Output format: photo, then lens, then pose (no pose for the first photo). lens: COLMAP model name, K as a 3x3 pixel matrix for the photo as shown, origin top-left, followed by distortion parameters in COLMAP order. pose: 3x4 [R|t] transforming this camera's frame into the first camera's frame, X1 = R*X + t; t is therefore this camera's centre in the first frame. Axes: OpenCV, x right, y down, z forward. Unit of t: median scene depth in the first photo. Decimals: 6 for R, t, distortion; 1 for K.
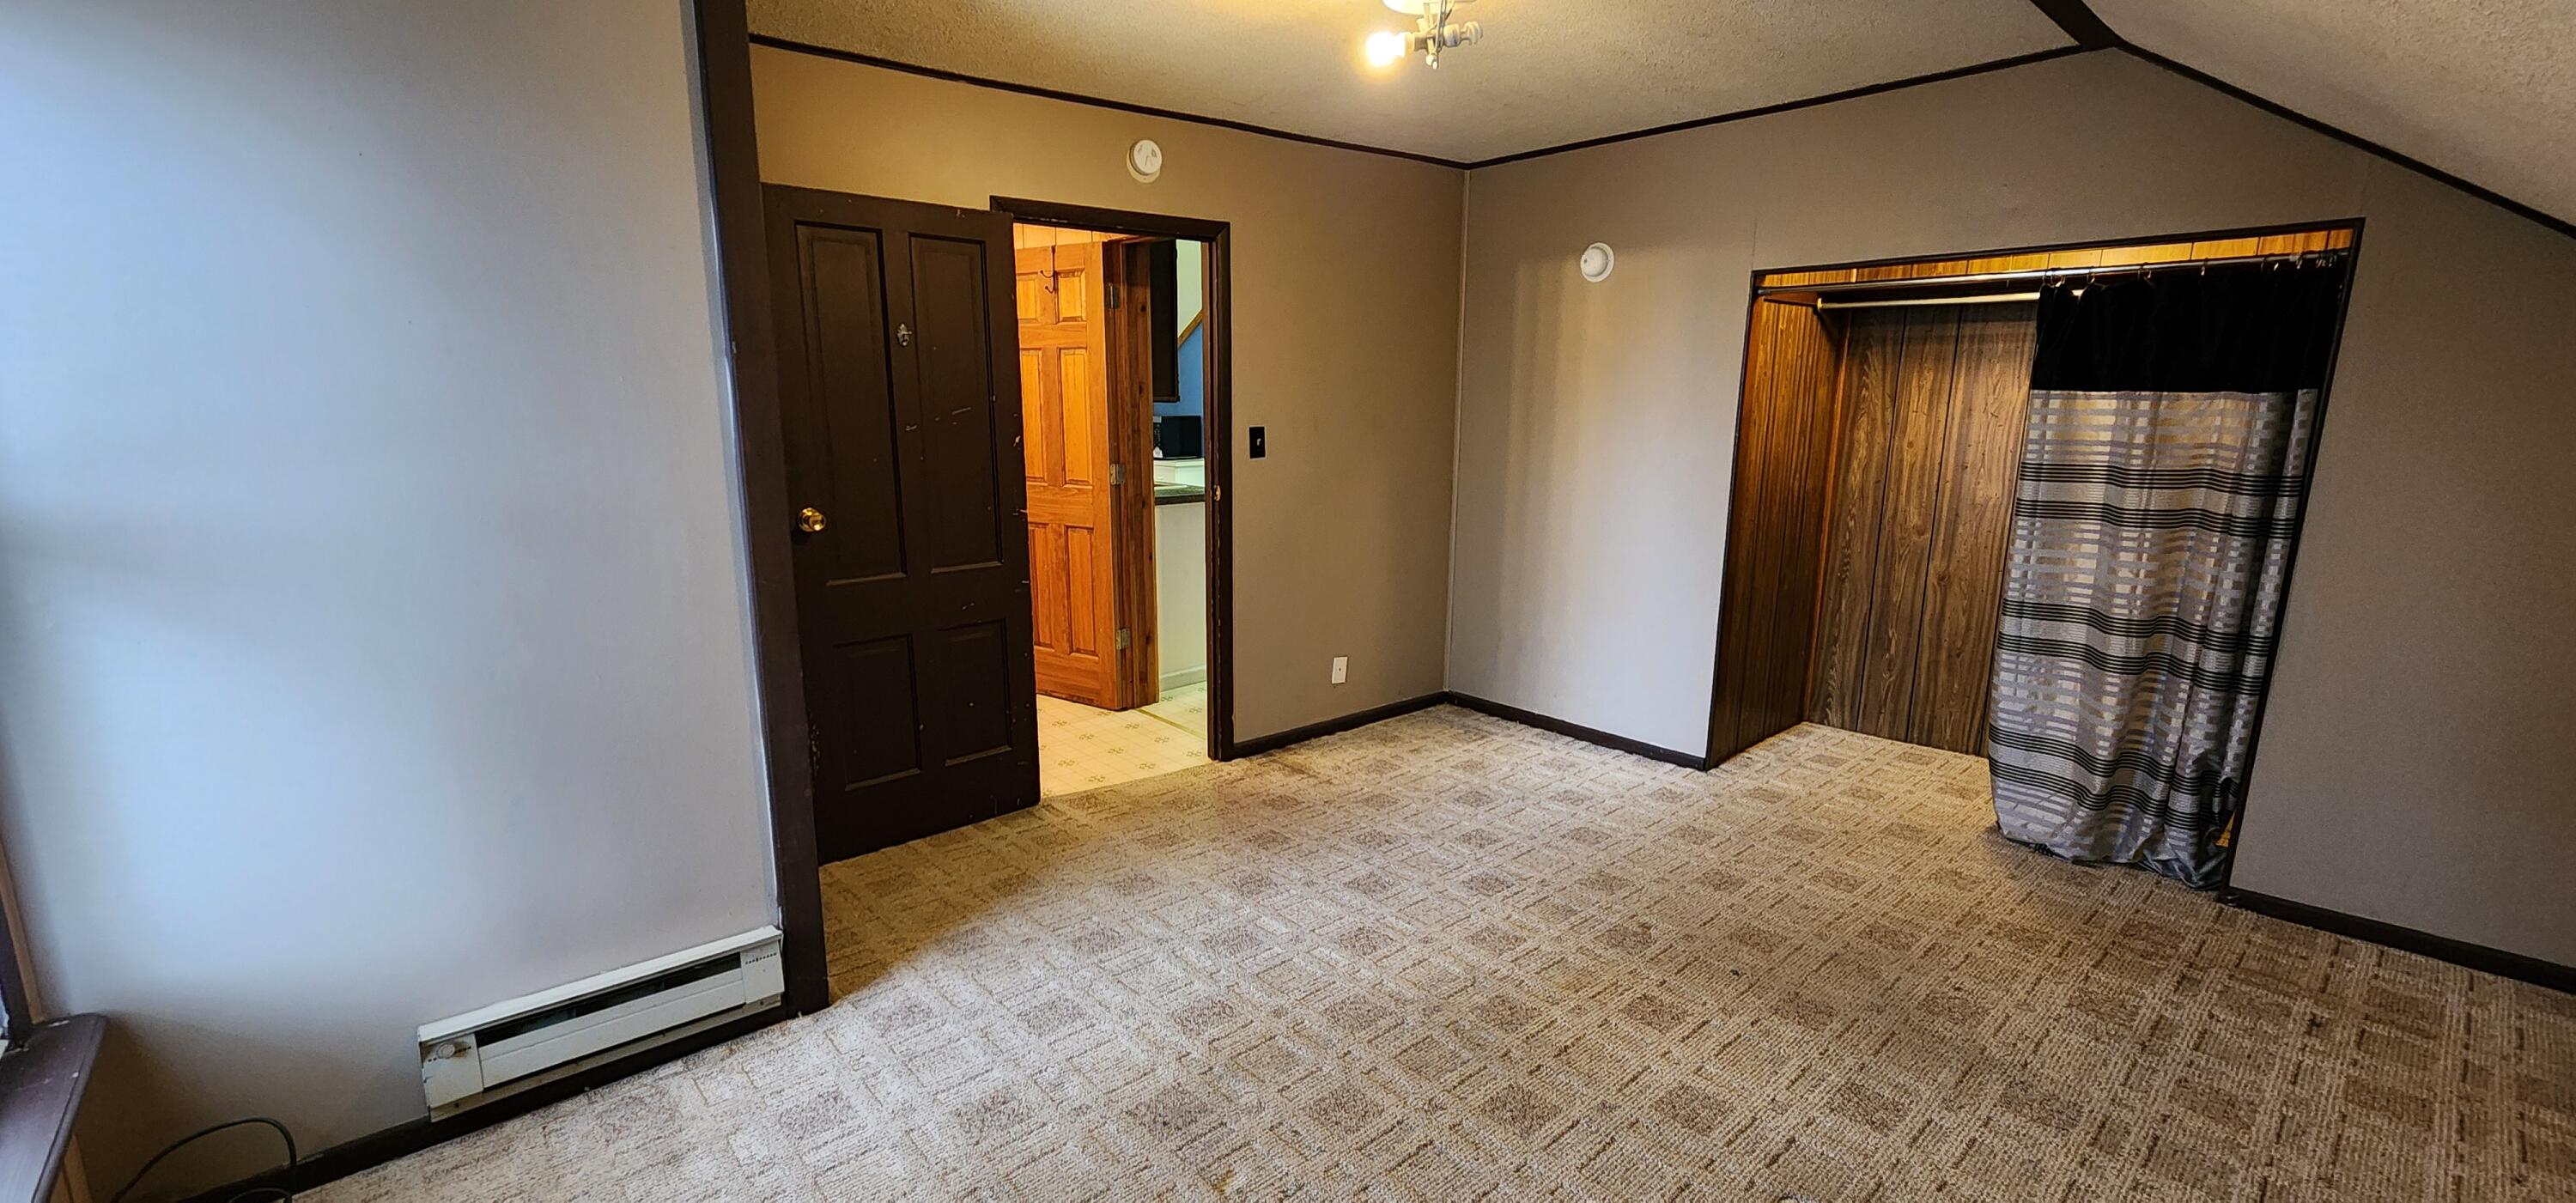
lens RADIAL K [[1051.3, 0, 1285.3], [0, 1051.3, 598.6], [0, 0, 1]] dist [0.000075, 0.001305]
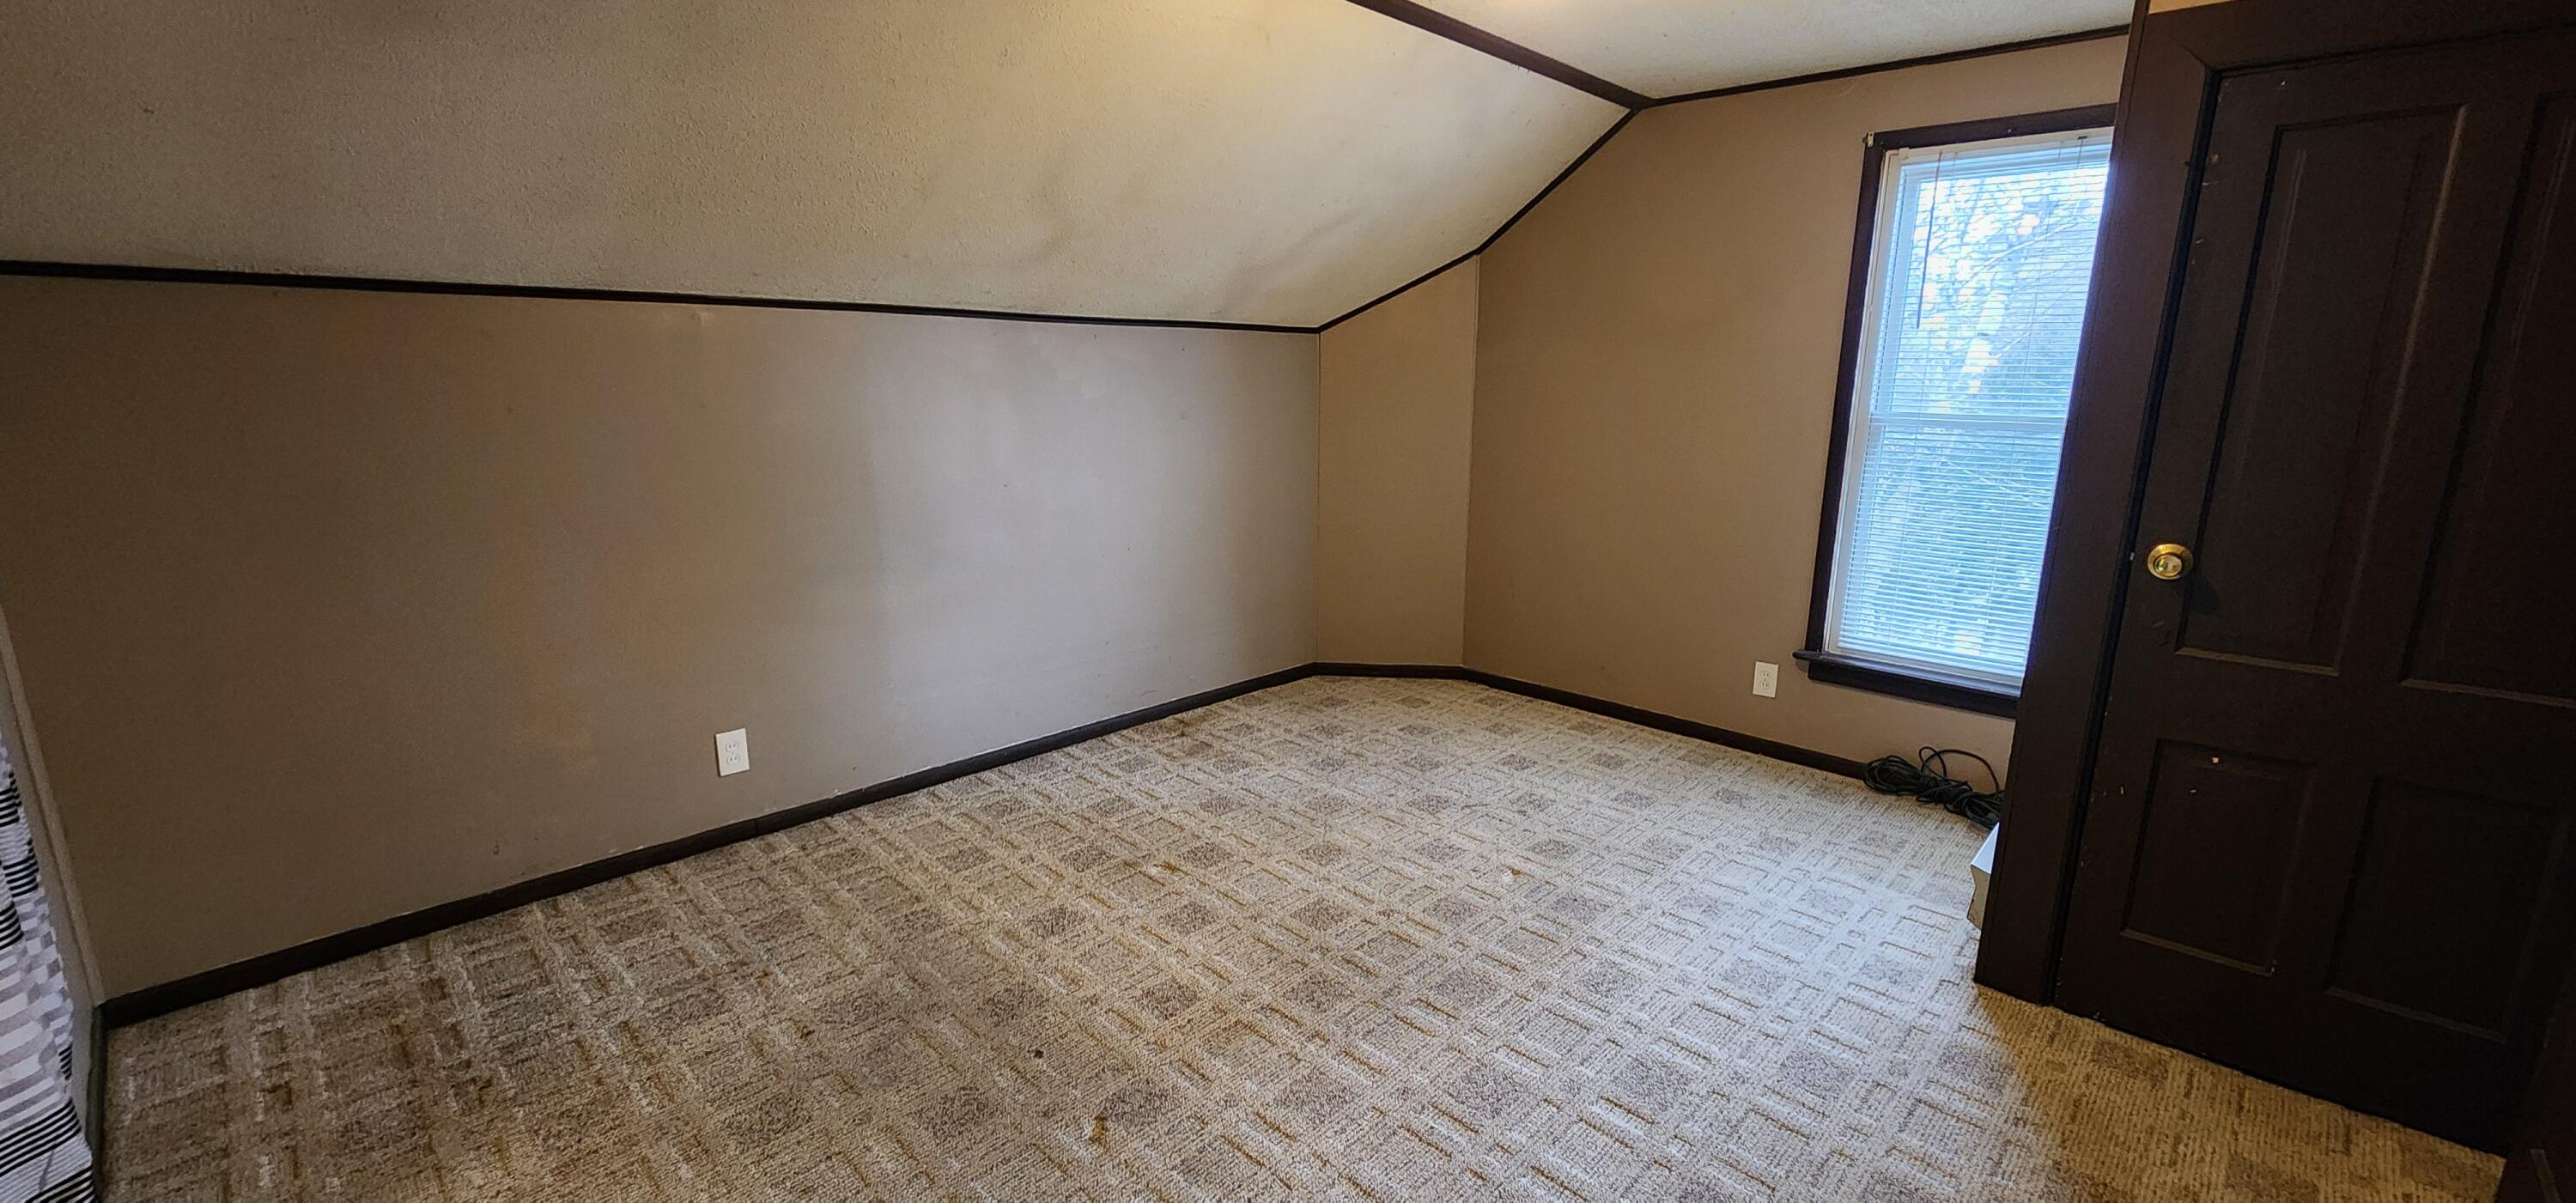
lens RADIAL K [[1051.3, 0, 1283.9], [0, 1051.3, 606.9], [0, 0, 1]] dist [0.000075, 0.001305]
pose [[-0.997135, 0.002969, -0.075587, 0.305145], [-0.026946, 0.919747, 0.391585, -0.320984], [0.070684, 0.392500, -0.917032, 1.706207]]
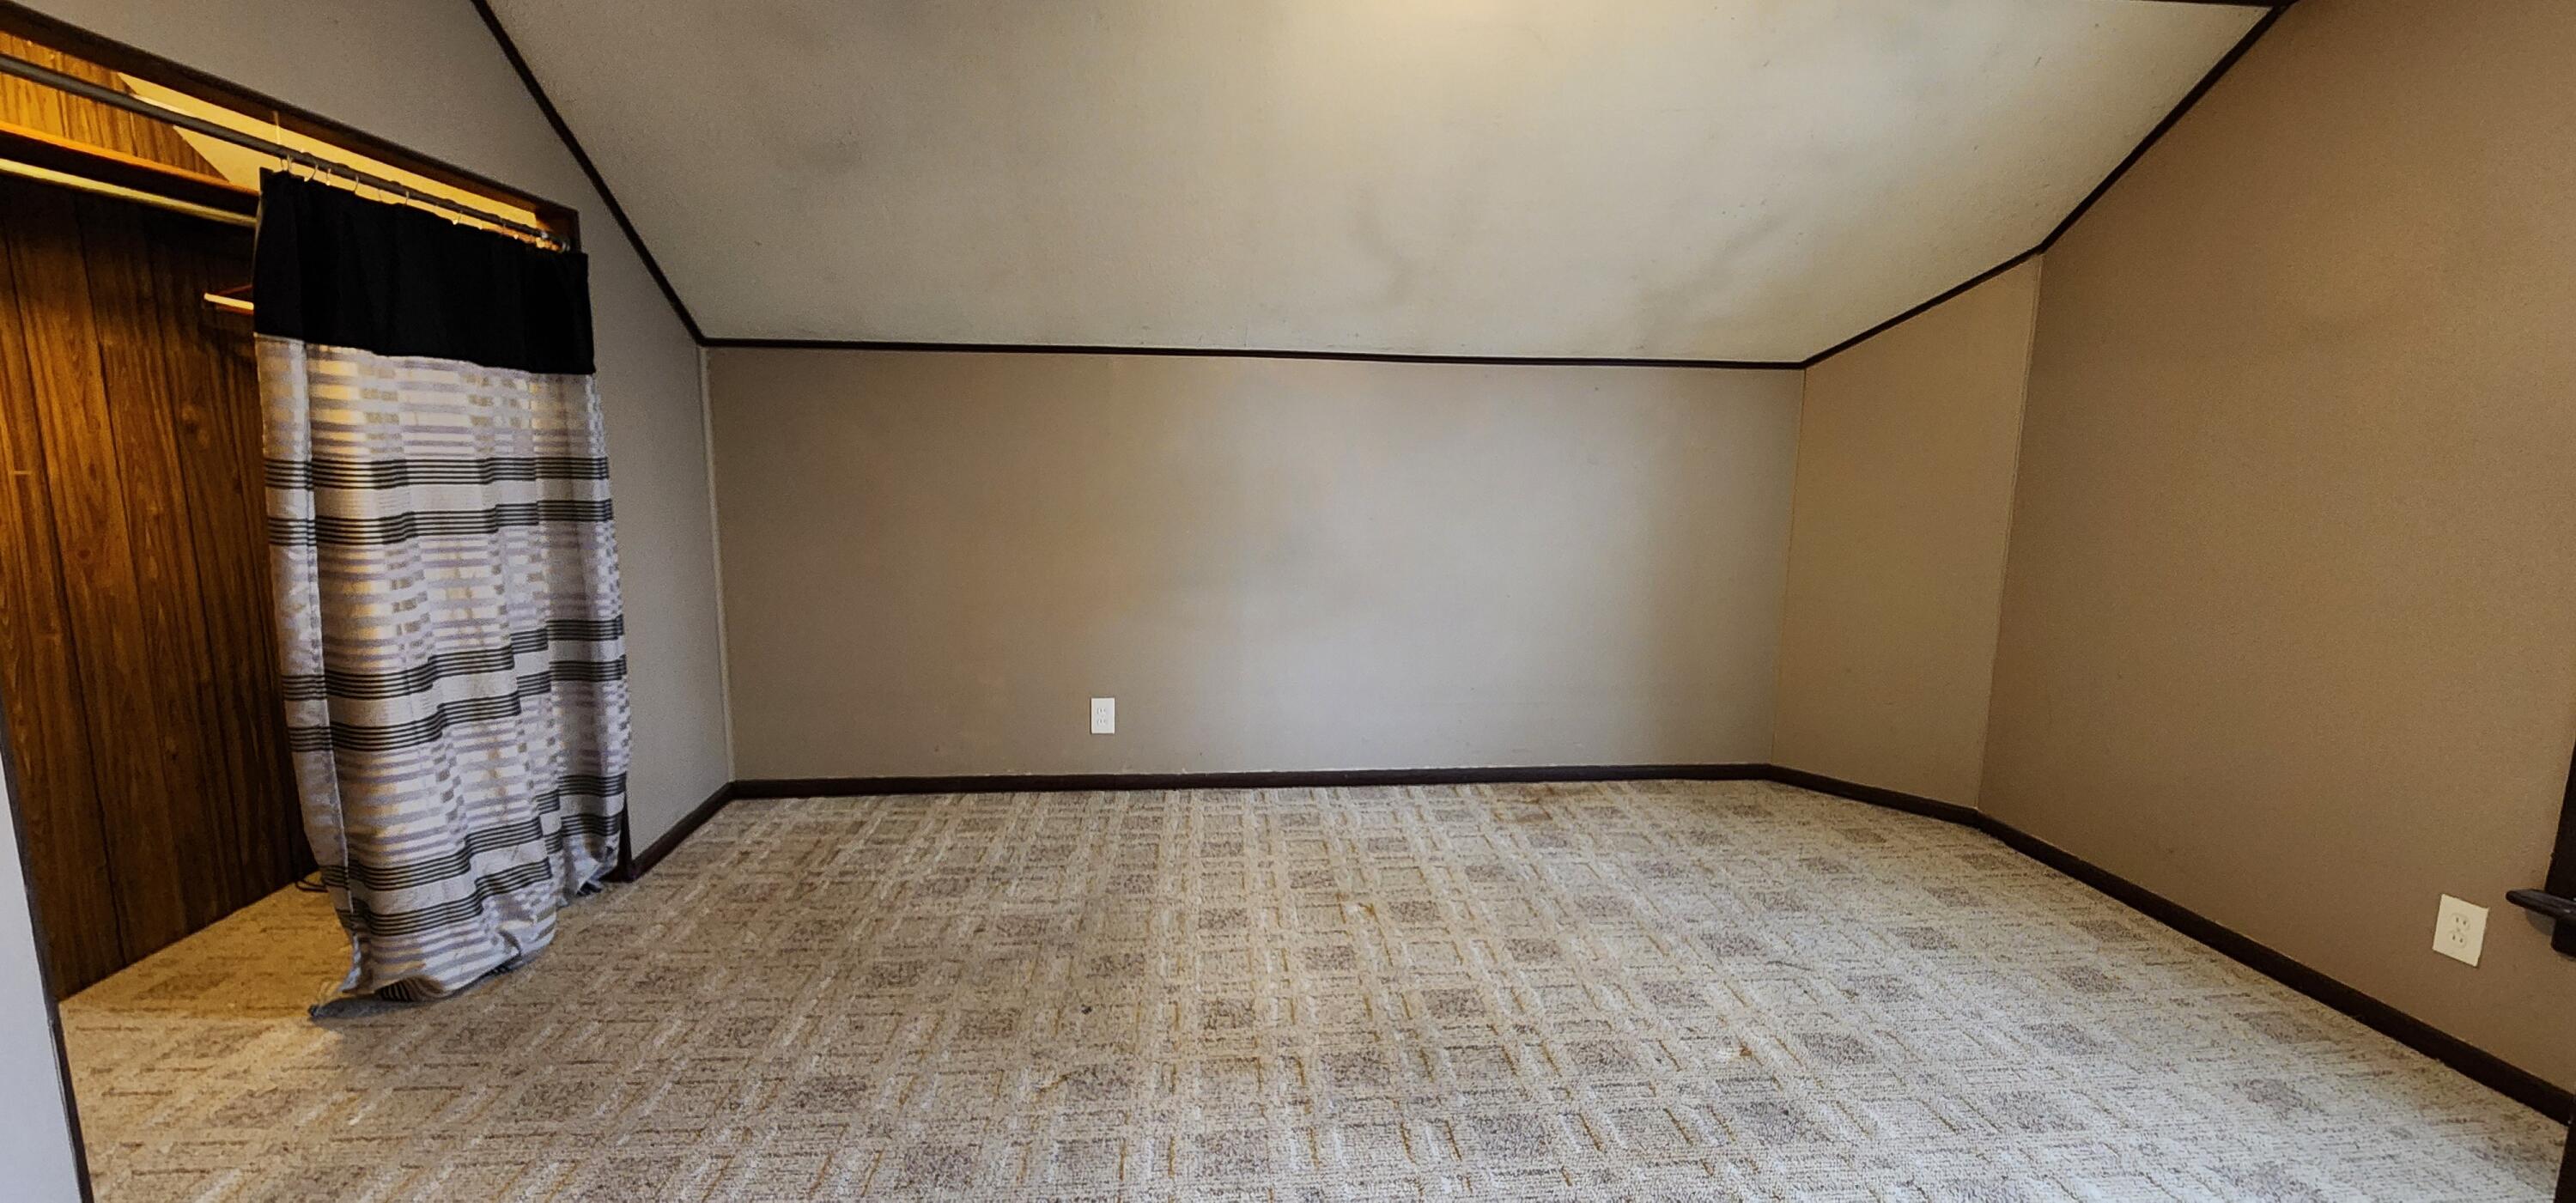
lens RADIAL K [[1051.3, 0, 1289.7], [0, 1051.3, 609.9], [0, 0, 1]] dist [0.000075, 0.001305]
pose [[-0.804773, -0.110301, 0.583244, -0.215634], [0.090506, 0.948293, 0.304220, -0.244901], [-0.586642, 0.297615, -0.753178, 1.534743]]
